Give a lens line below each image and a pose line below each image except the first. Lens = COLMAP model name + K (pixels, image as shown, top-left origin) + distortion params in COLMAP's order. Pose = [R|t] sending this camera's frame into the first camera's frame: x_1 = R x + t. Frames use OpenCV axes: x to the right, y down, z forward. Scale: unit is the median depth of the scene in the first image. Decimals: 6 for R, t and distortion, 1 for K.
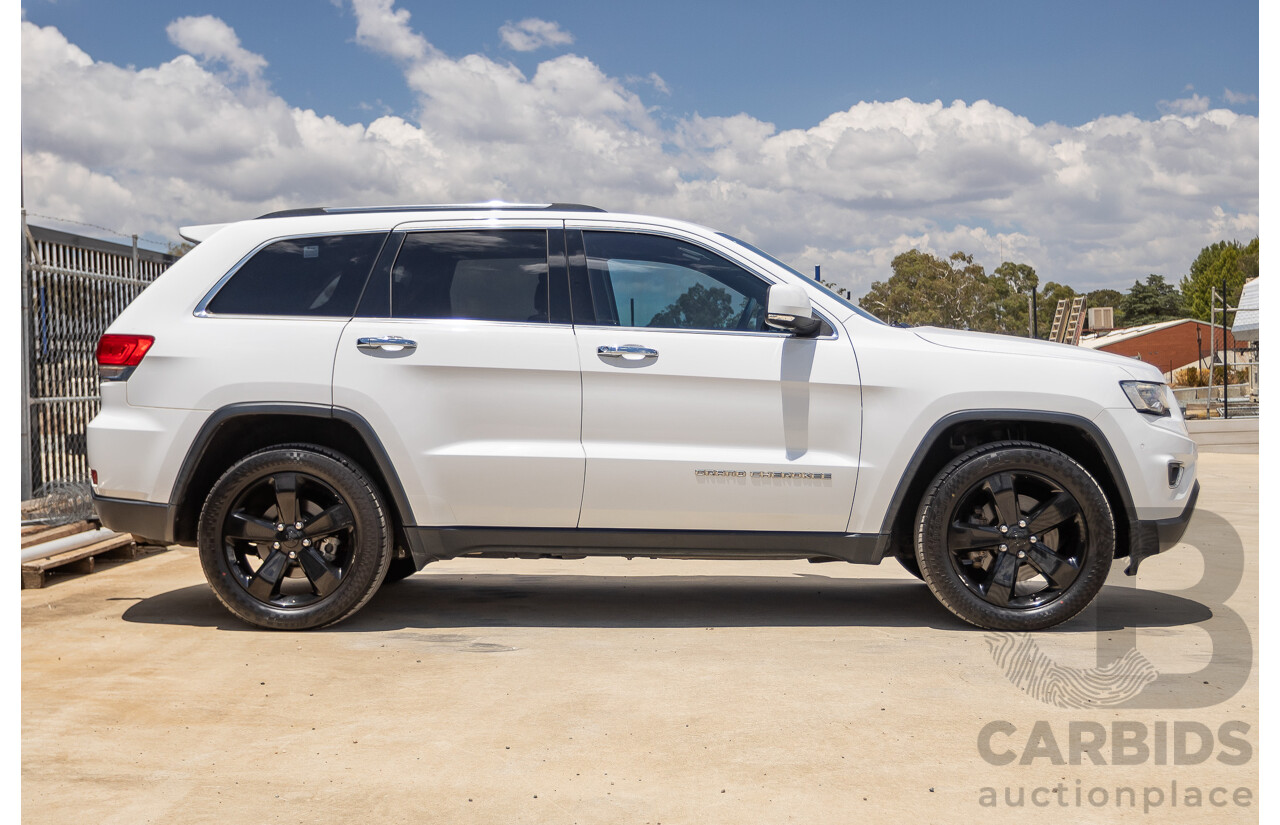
lens RADIAL K [[1881.7, 0, 638.5], [0, 1881.7, 416.5], [0, 0, 1]] dist [0.010439, 0.000000]
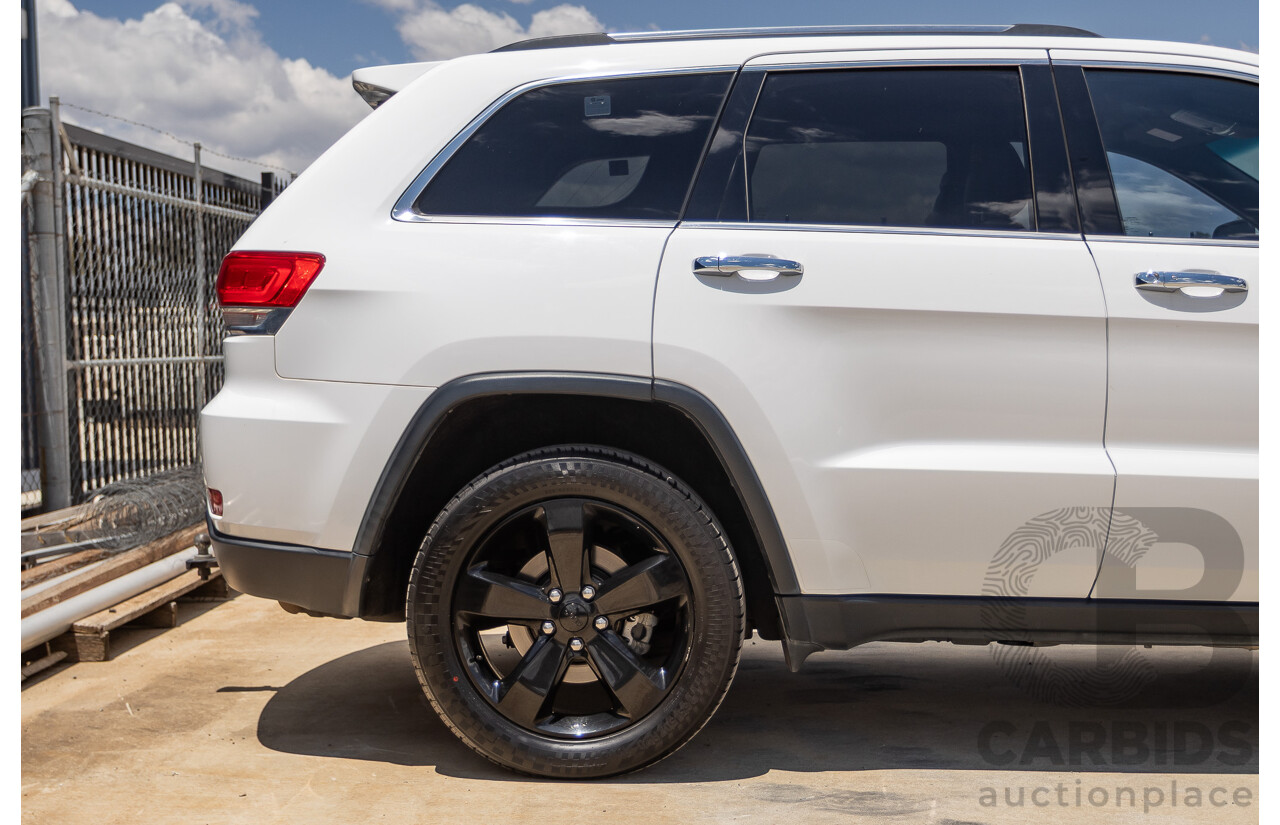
lens RADIAL K [[1881.7, 0, 639.3], [0, 1881.7, 424.2], [0, 0, 1]] dist [0.010439, 0.000000]
pose [[0.999991, 0.001177, 0.004148, -0.162756], [-0.001295, 0.999590, 0.028595, -0.008001], [-0.004113, -0.028600, 0.999582, 0.428415]]
